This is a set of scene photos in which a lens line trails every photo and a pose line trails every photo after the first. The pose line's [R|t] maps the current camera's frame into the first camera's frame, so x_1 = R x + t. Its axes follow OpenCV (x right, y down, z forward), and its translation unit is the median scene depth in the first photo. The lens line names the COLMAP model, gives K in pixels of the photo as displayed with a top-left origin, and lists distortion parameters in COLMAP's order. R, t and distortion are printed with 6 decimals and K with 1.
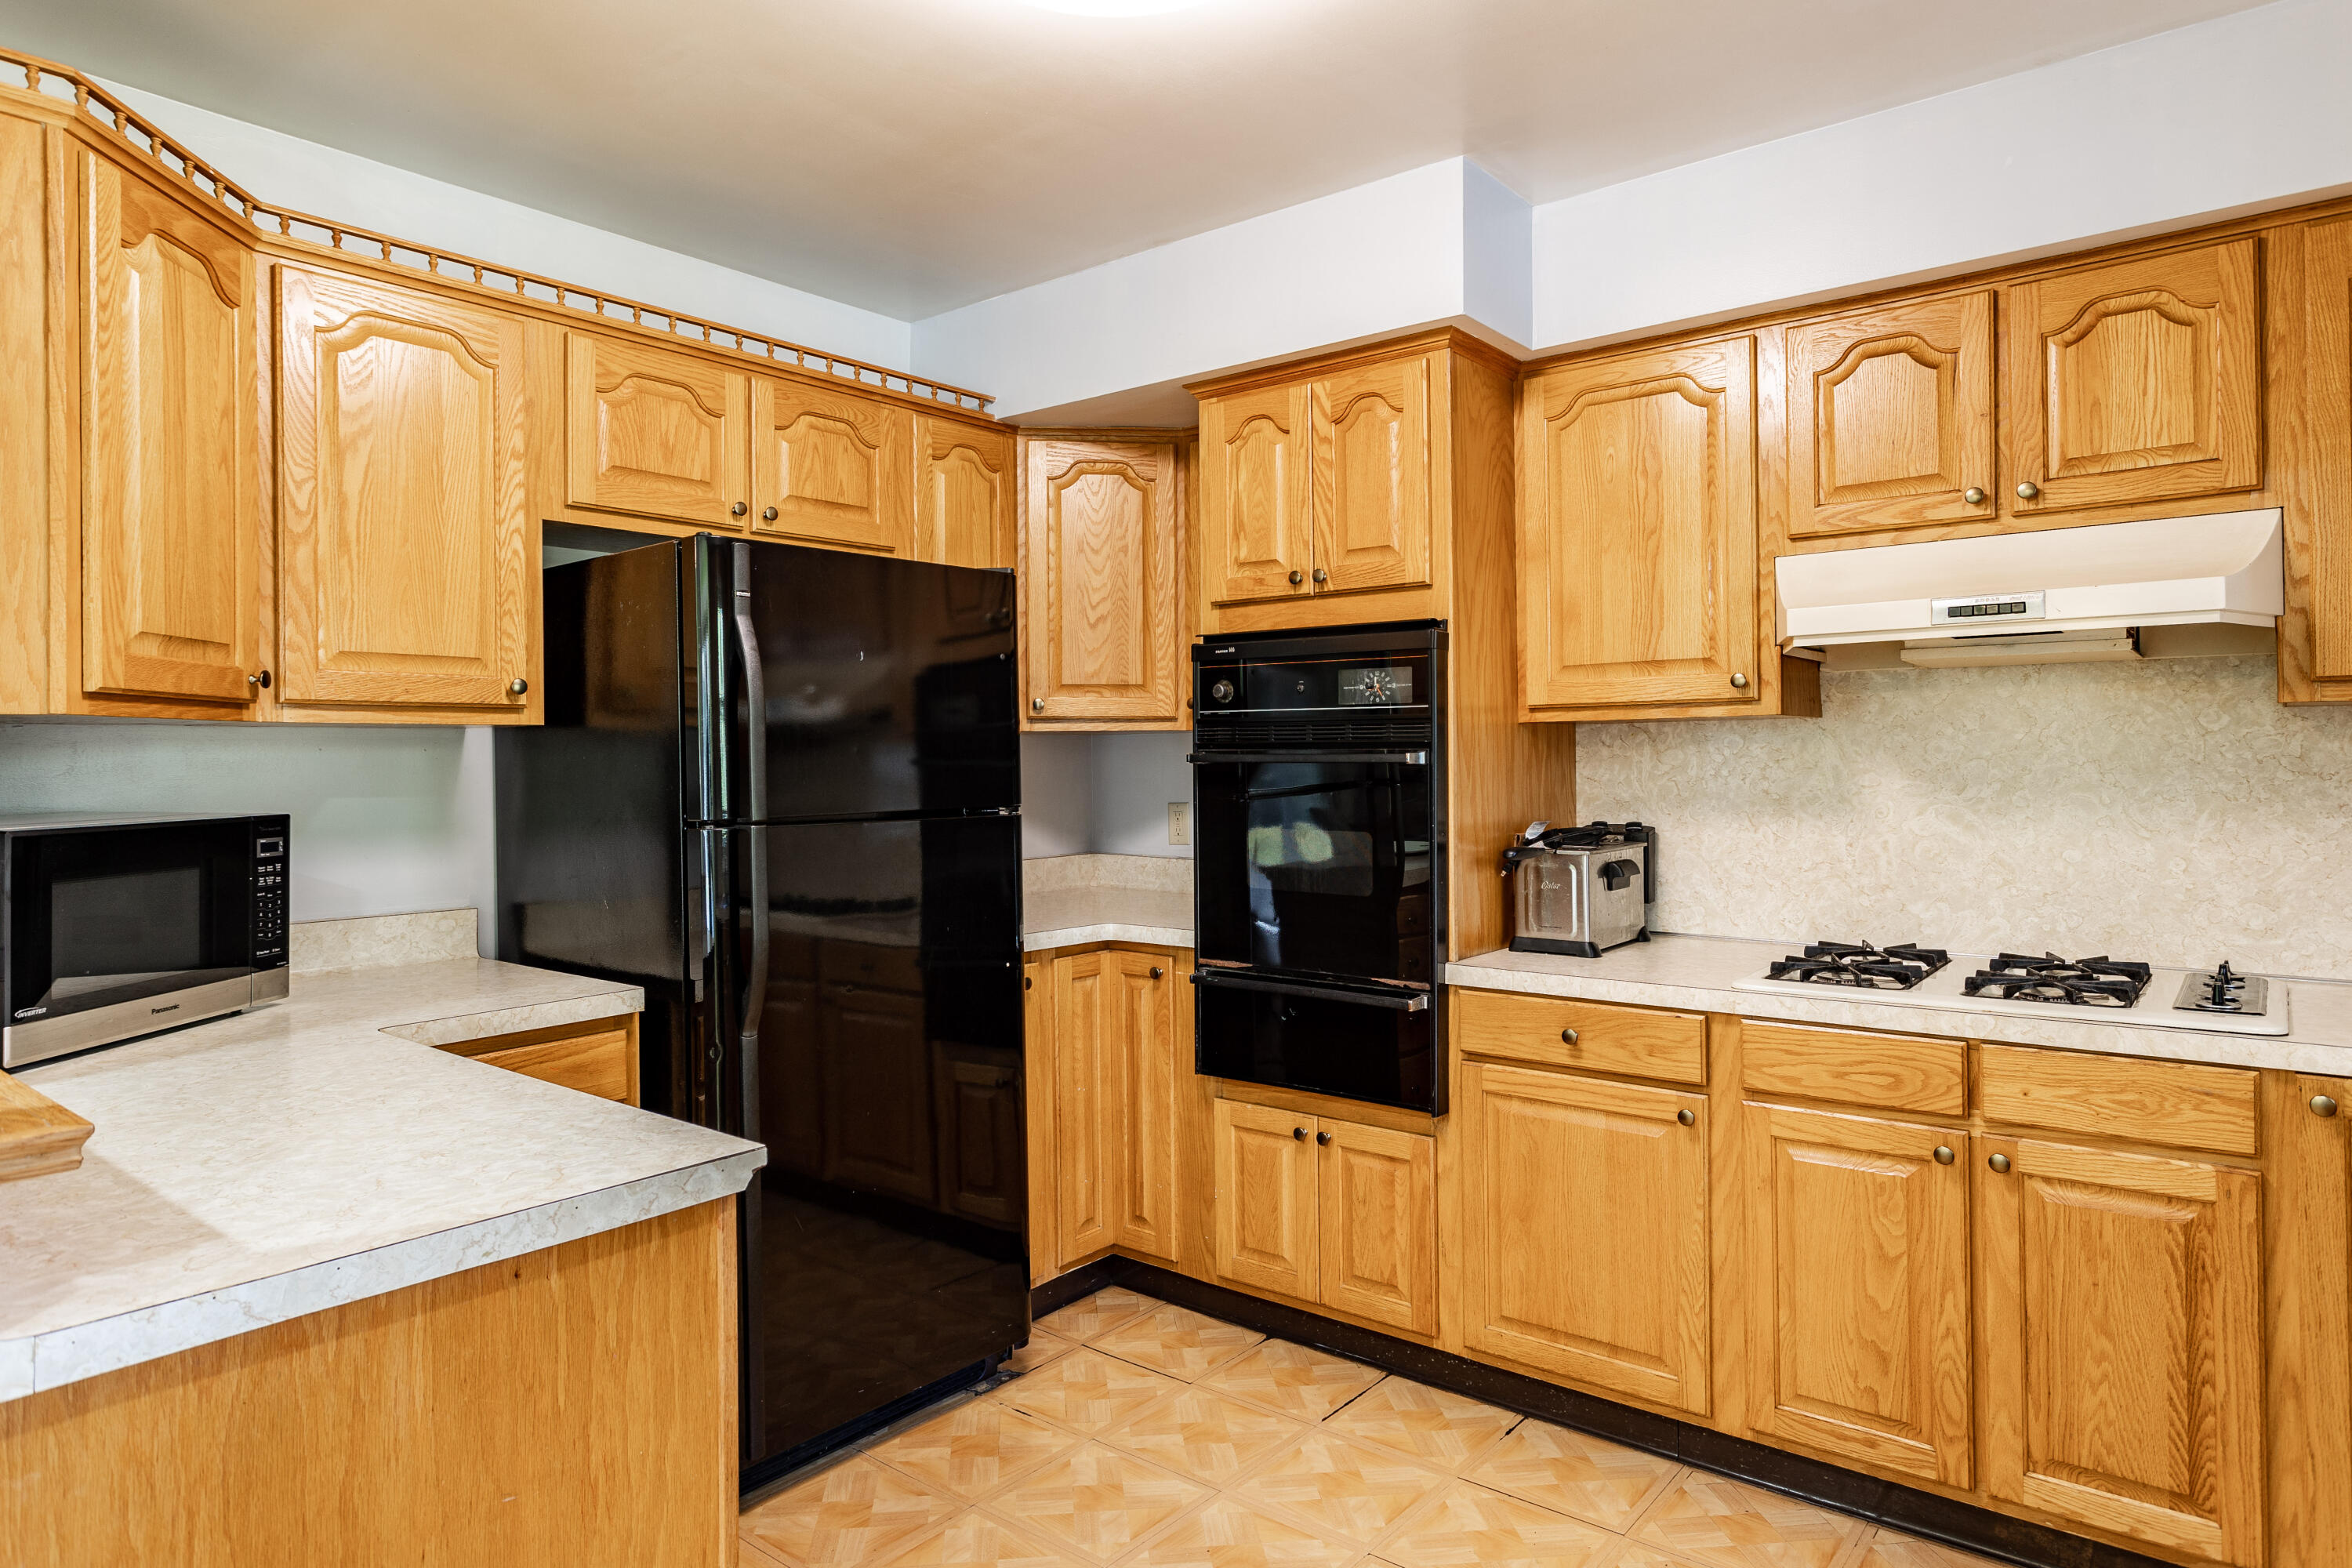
lens RADIAL K [[1388.0, 0, 1170.4], [0, 1388.0, 756.7], [0, 0, 1]] dist [-0.011564, 0.010562]
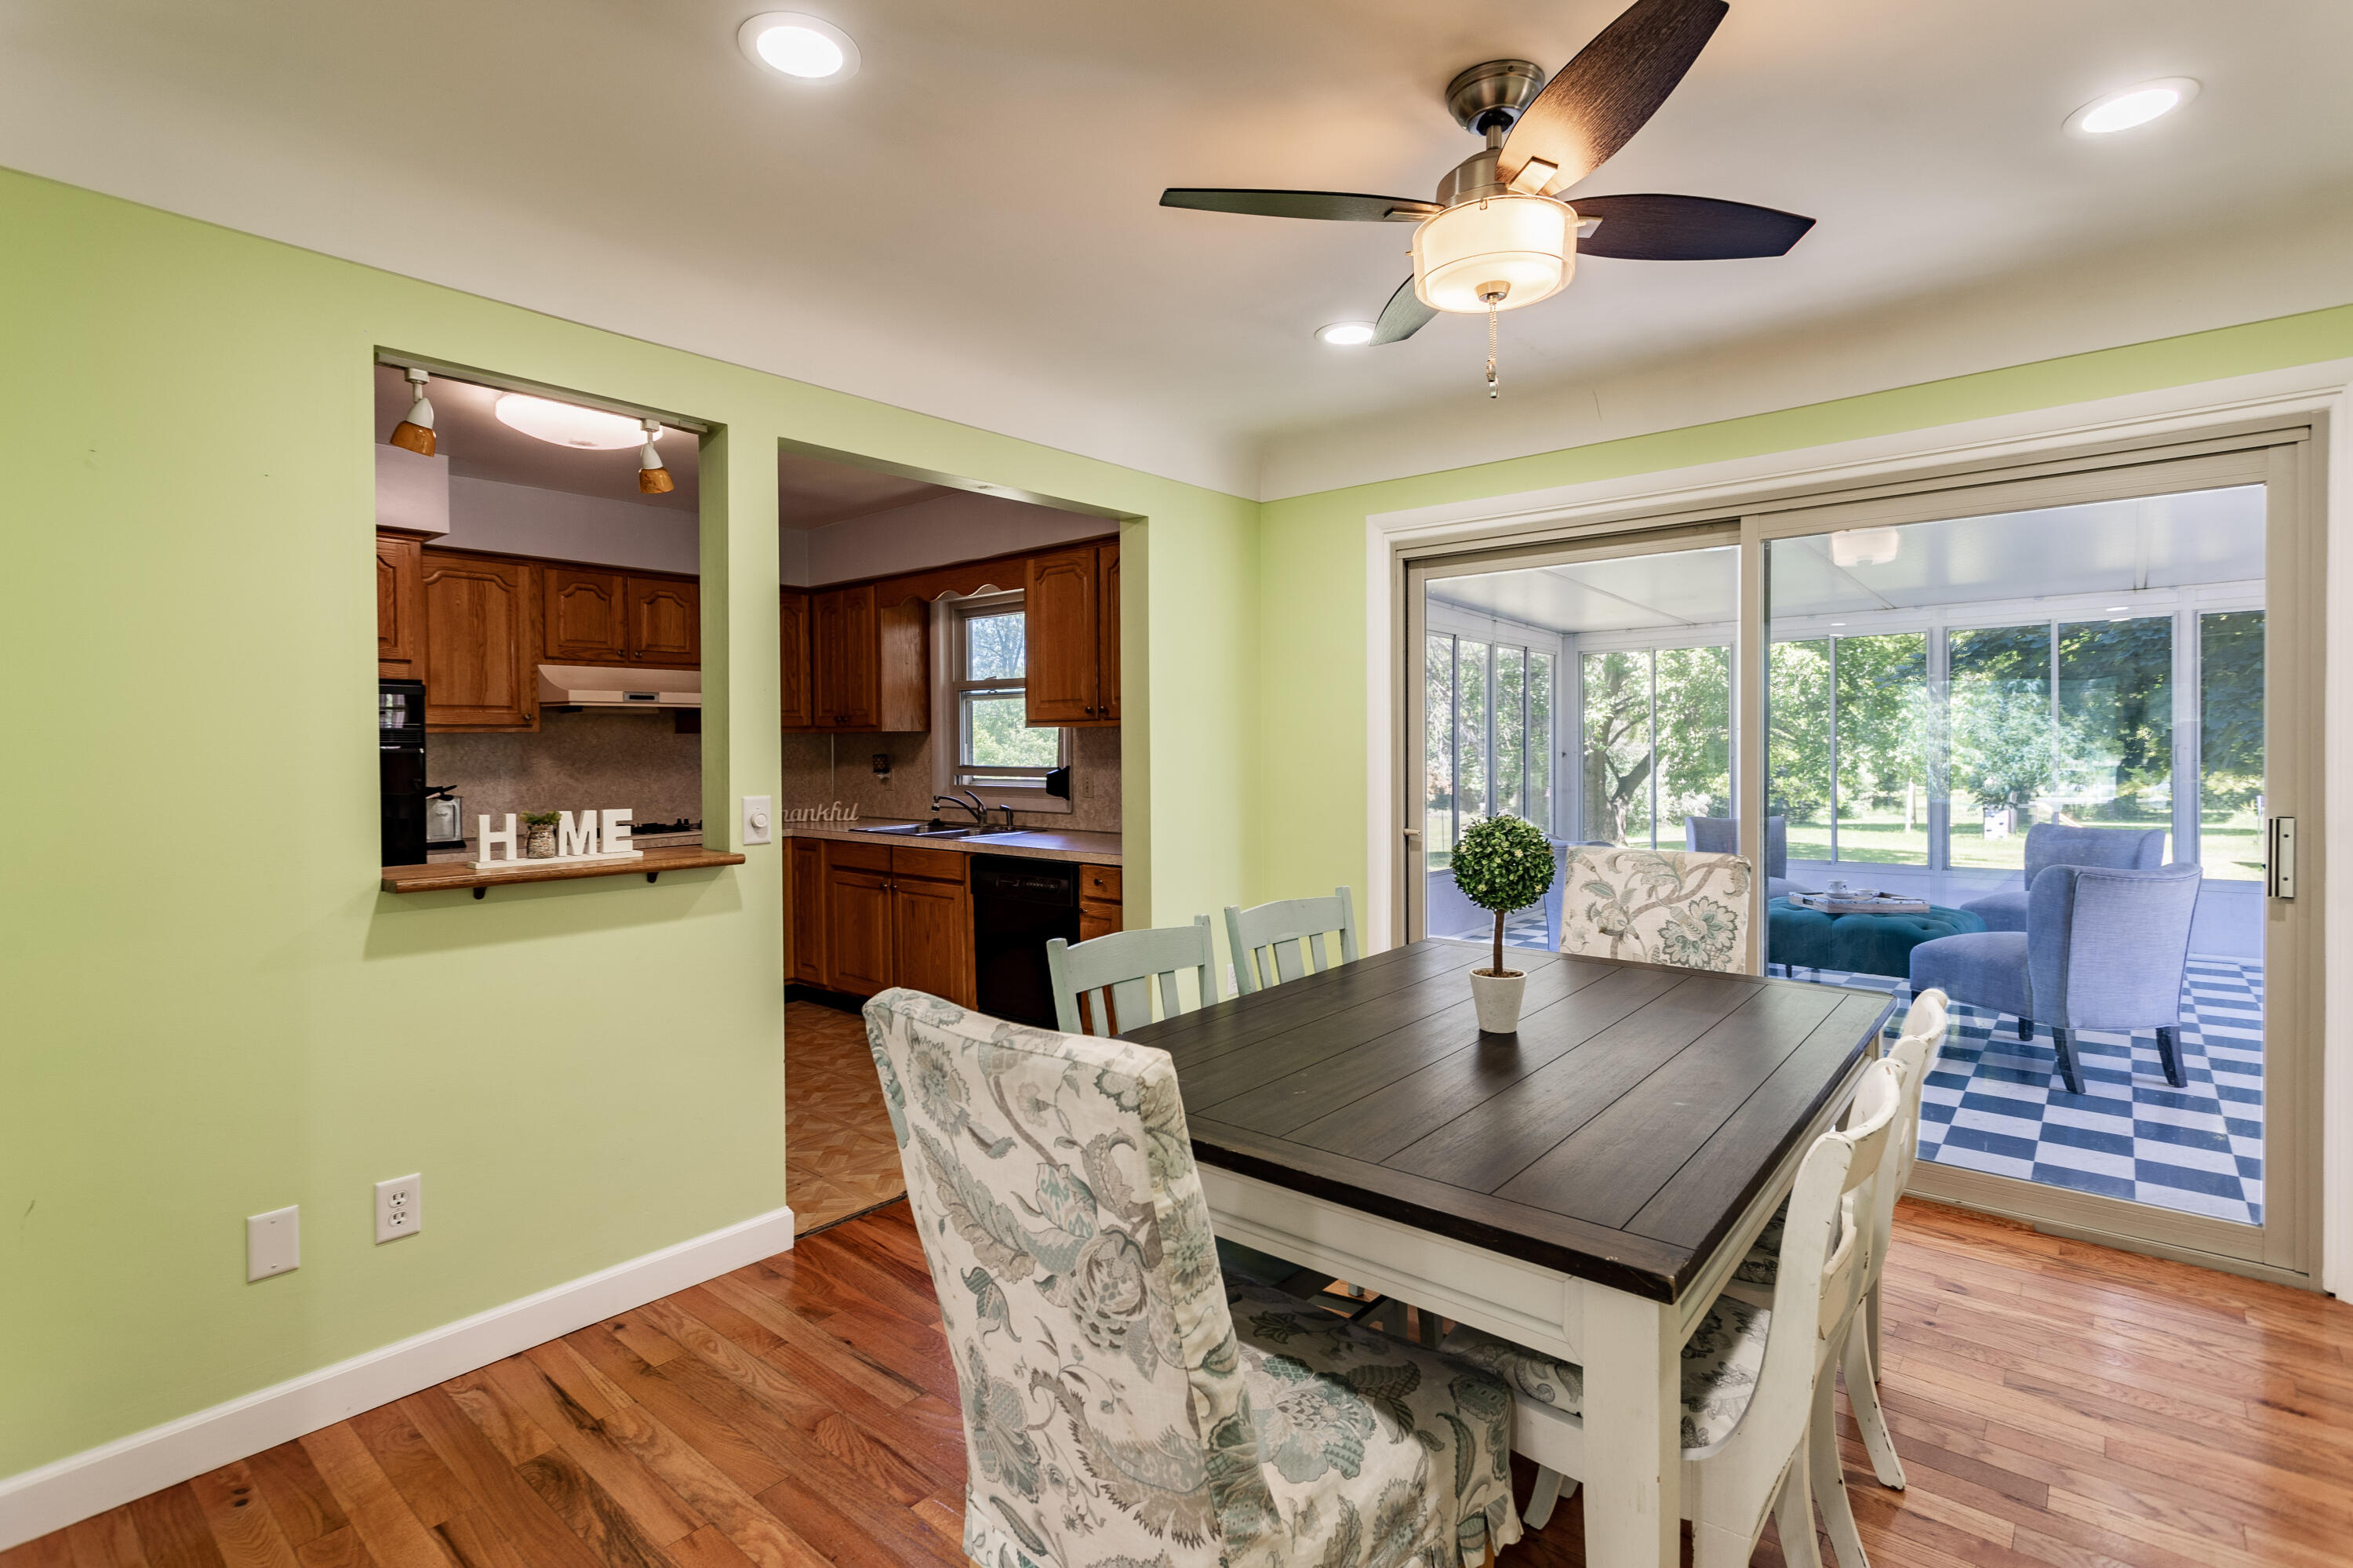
lens RADIAL K [[1109.1, 0, 1177.1], [0, 1109.1, 767.8], [0, 0, 1]] dist [-0.000463, 0.000288]
pose [[0.020006, -0.014131, 0.999700, -1.345198], [0.005260, 0.999888, 0.014029, 0.008231], [-0.999786, 0.004978, 0.020078, -0.101456]]
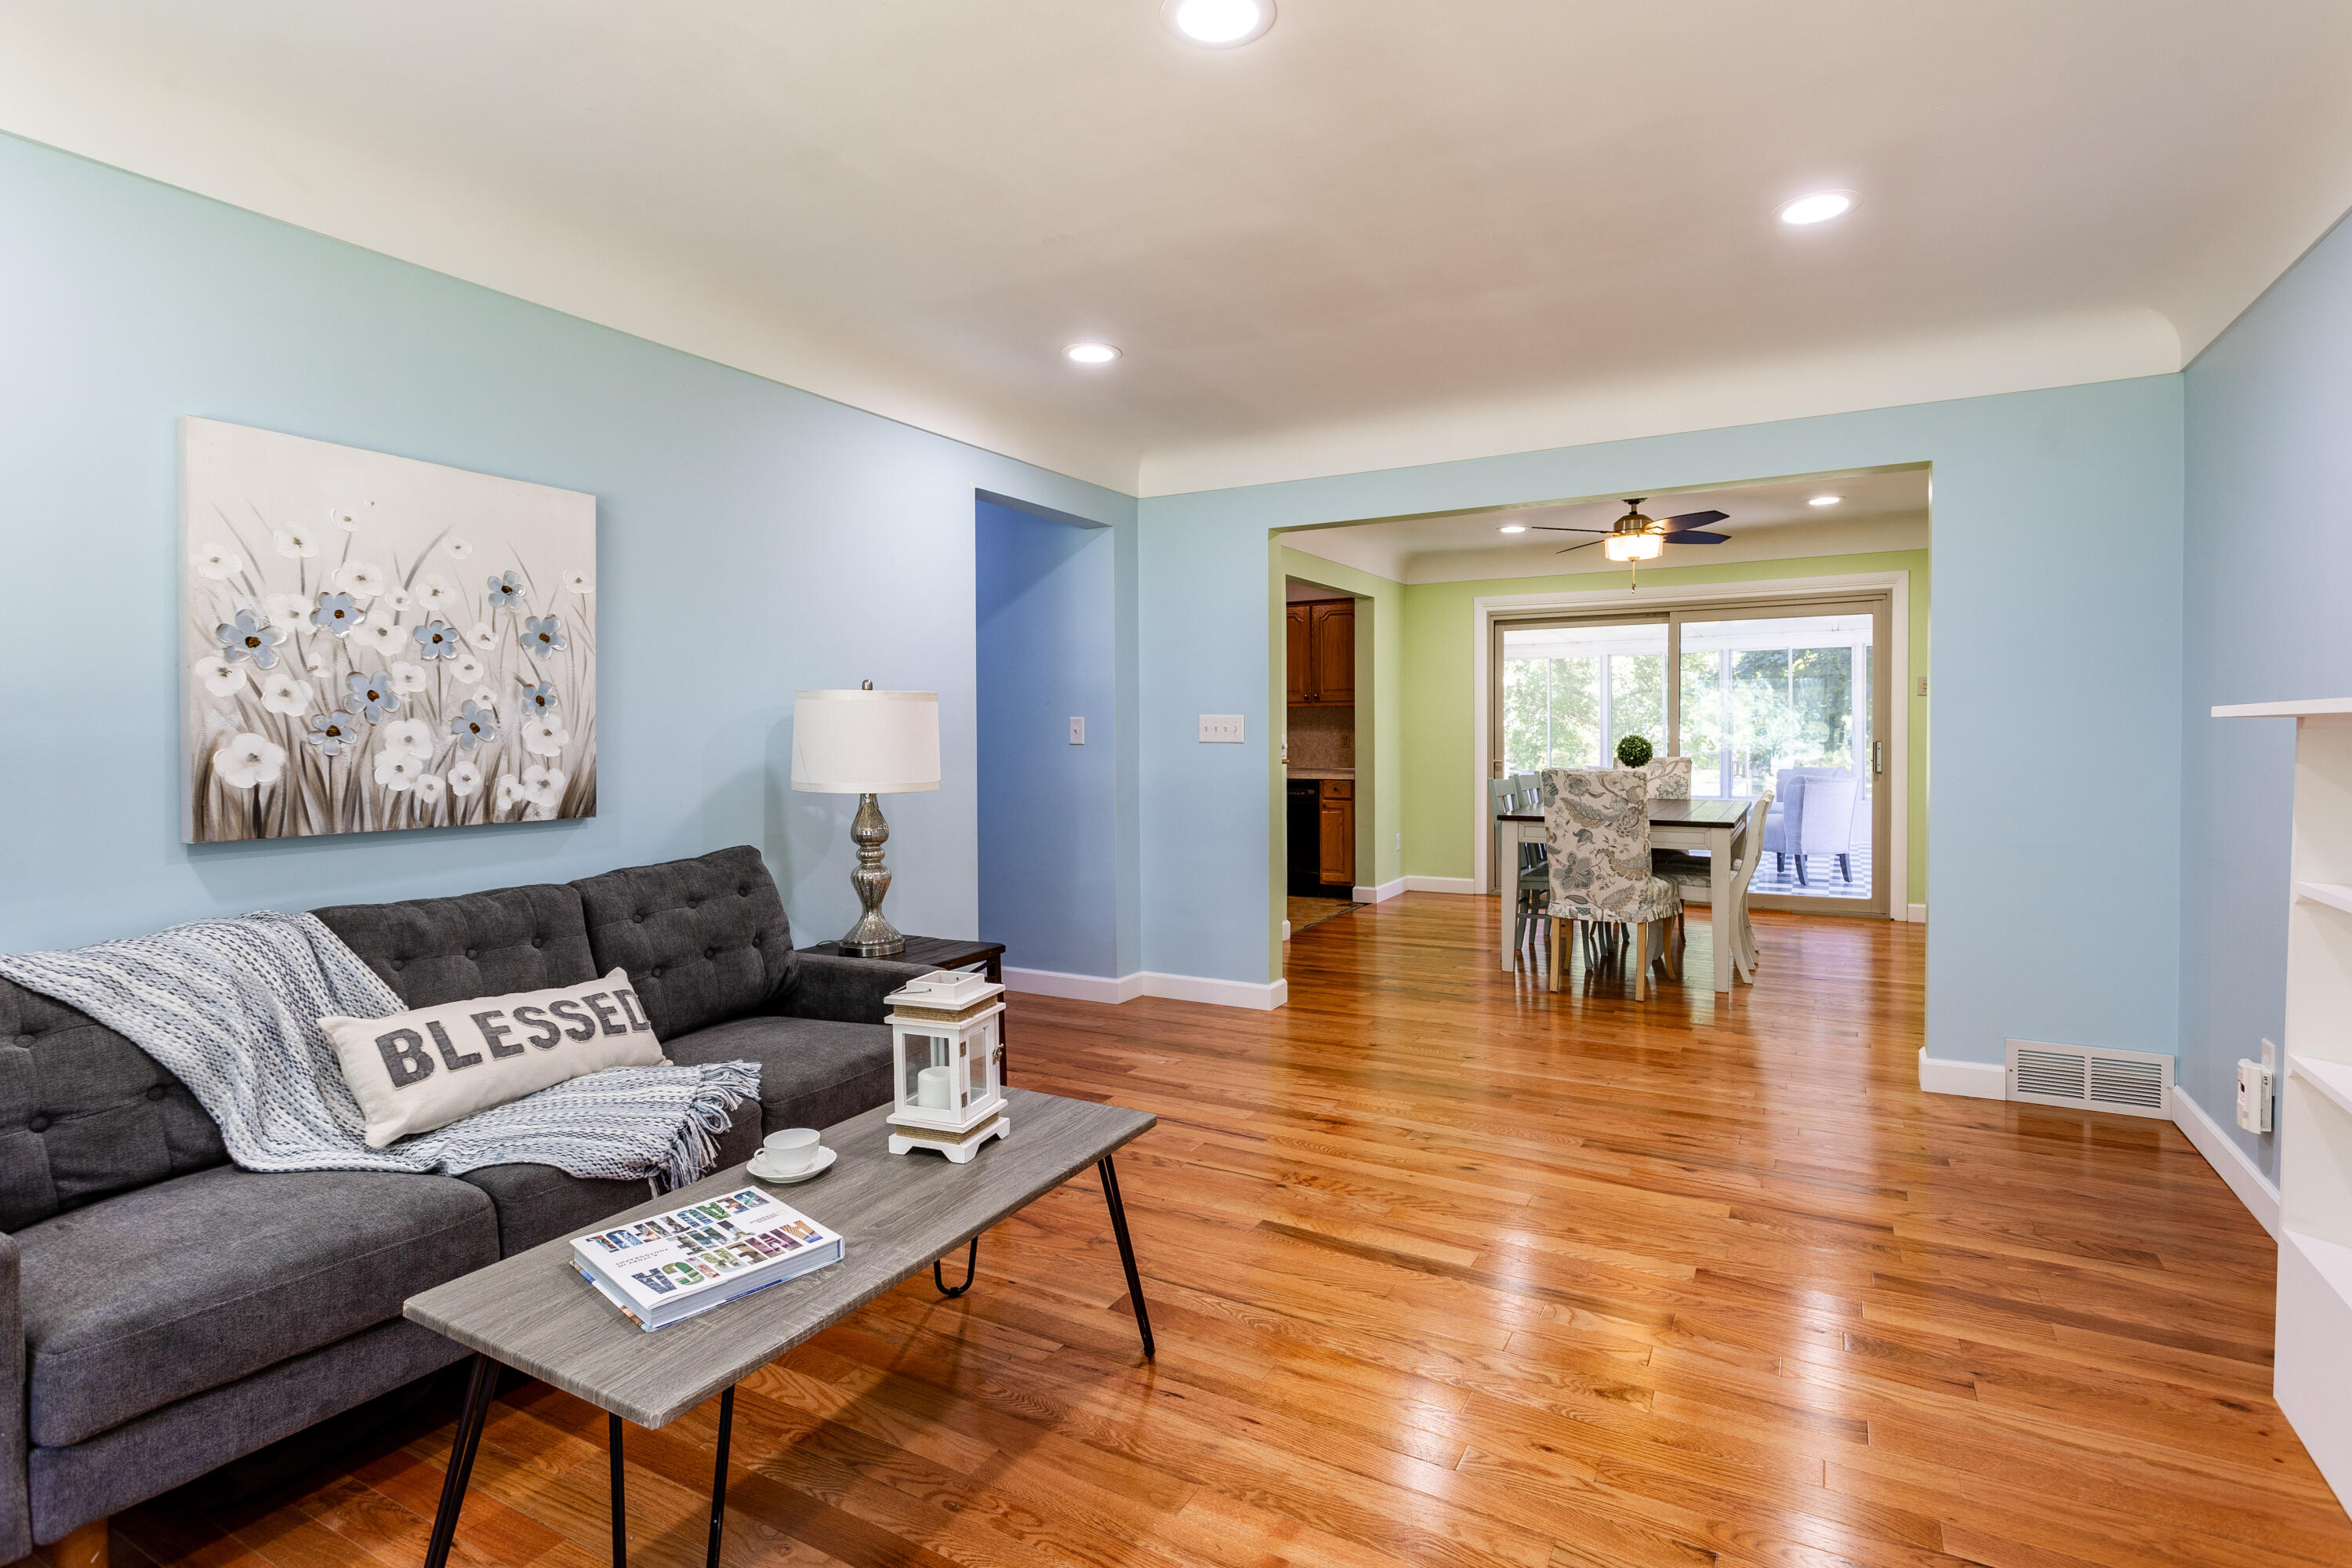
lens RADIAL K [[1198.5, 0, 1099.3], [0, 1198.5, 752.3], [0, 0, 1]] dist [0.001221, 0.000228]
pose [[-0.135164, -0.011143, 0.990761, -2.768288], [0.003297, 0.999926, 0.011696, 0.052786], [-0.990818, 0.004847, -0.135117, 1.034481]]
